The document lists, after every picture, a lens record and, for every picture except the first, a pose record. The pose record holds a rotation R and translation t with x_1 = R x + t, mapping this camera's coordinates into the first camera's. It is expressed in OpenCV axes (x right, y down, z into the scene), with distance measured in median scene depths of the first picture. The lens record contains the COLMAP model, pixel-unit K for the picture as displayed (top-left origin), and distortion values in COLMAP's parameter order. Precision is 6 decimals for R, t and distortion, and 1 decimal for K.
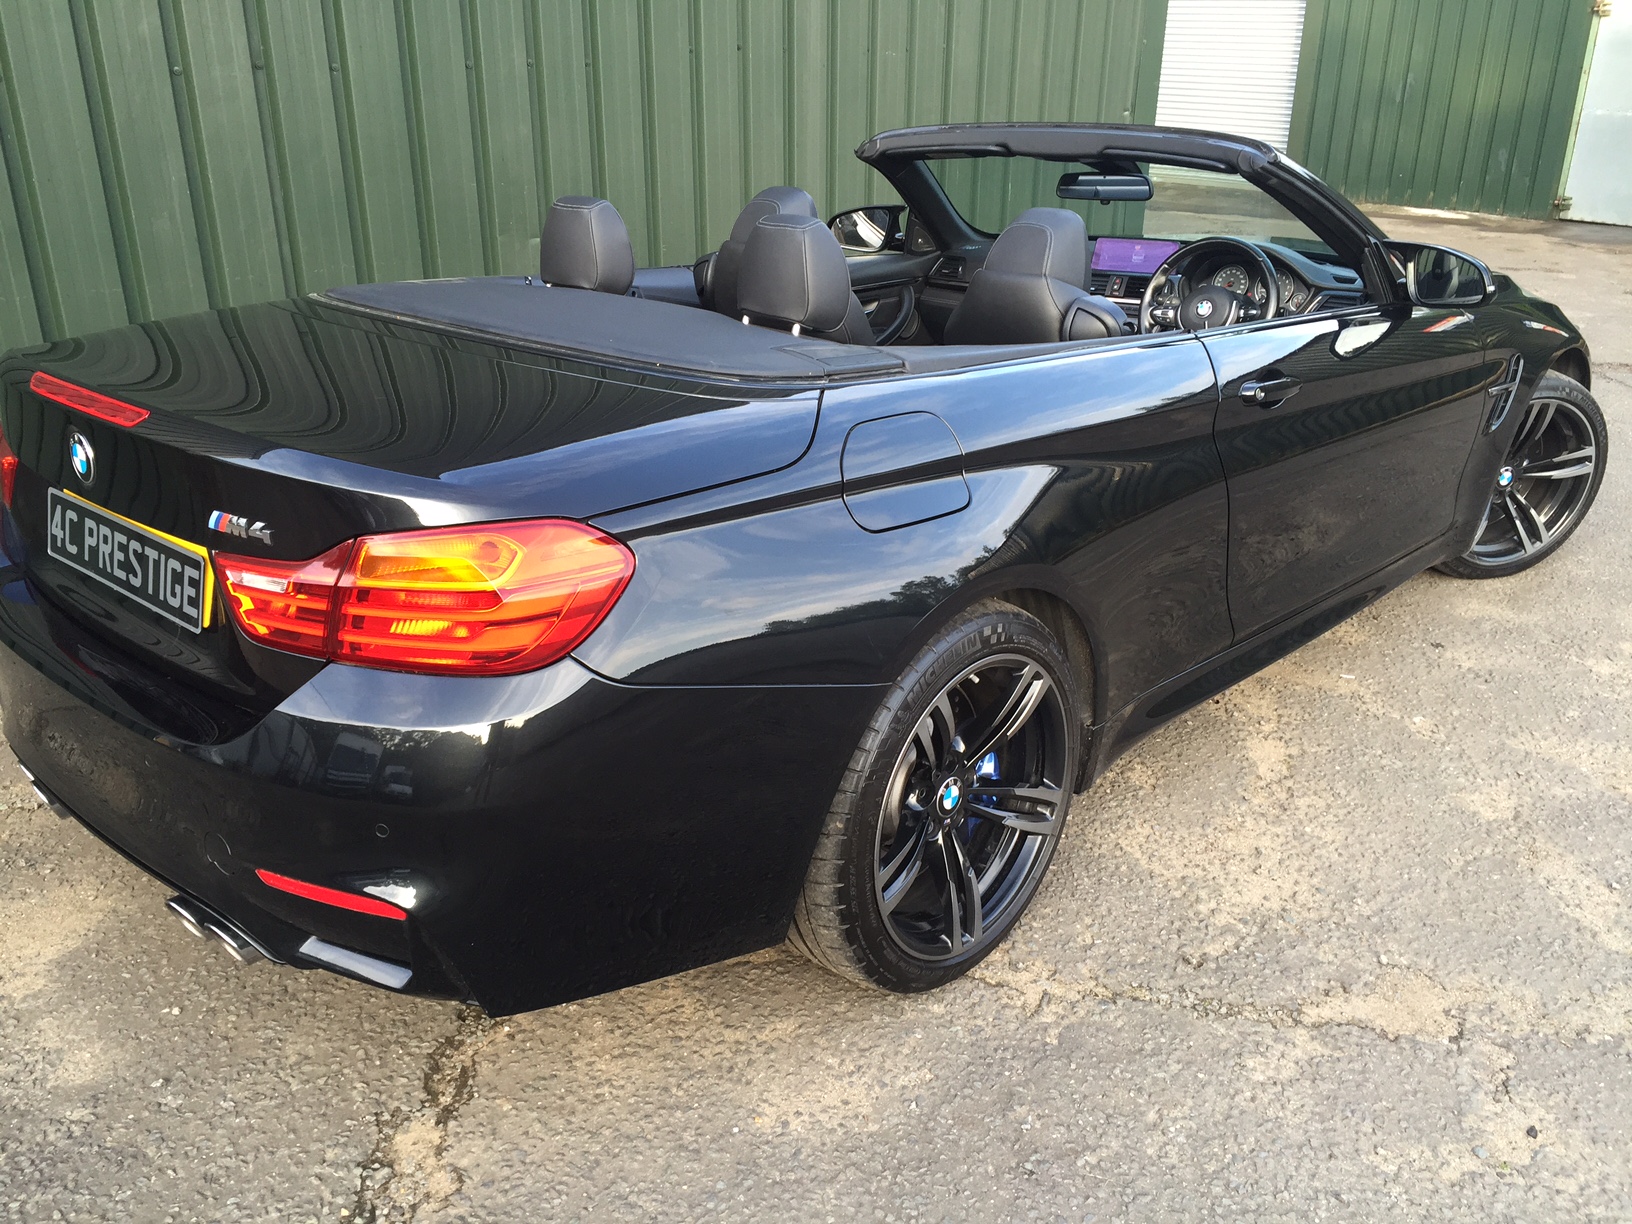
lens RADIAL K [[1390.7, 0, 816.0], [0, 1390.7, 612.0], [0, 0, 1]] dist [0.069520, -0.115689]
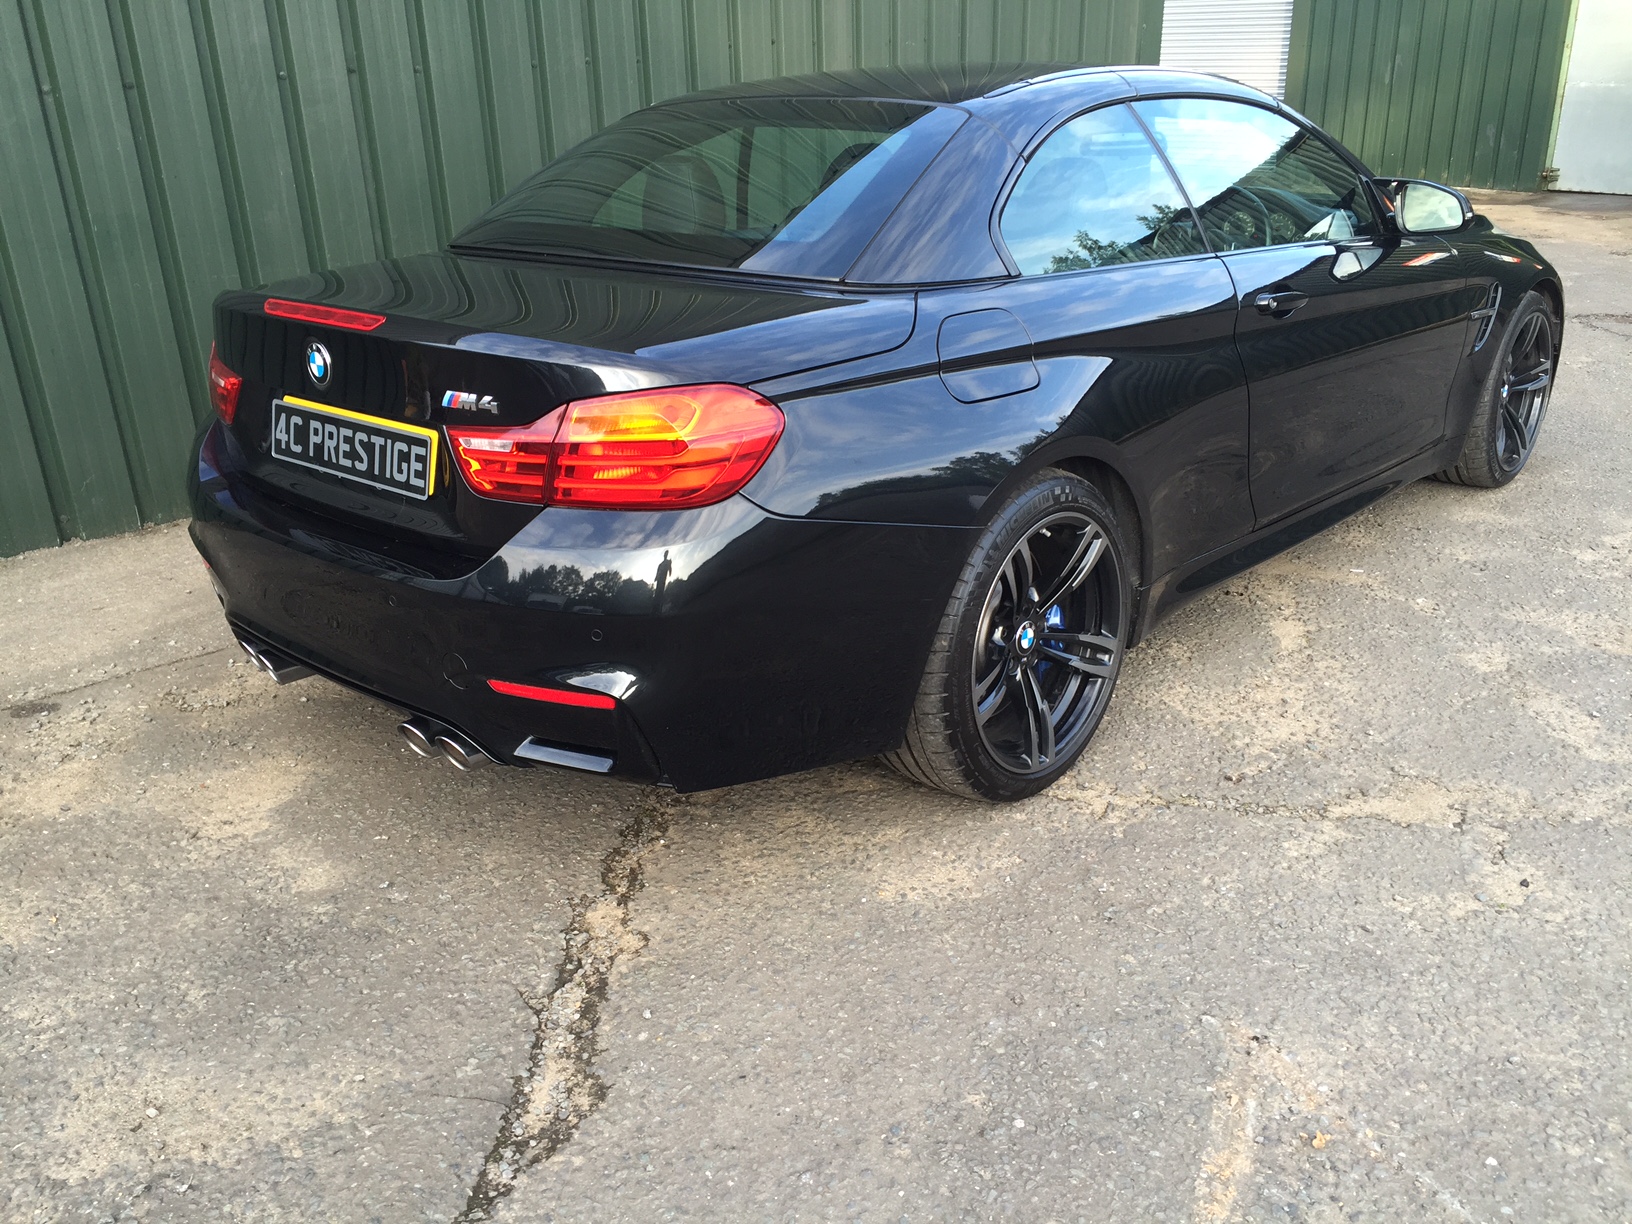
lens RADIAL K [[1332.9, 0, 809.2], [0, 1332.9, 617.4], [0, 0, 1]] dist [0.061945, -0.096847]
pose [[0.999338, -0.029837, -0.020821, -0.067414], [0.030153, 0.999432, 0.015017, 0.095128], [0.020361, -0.015635, 0.999670, -0.151826]]
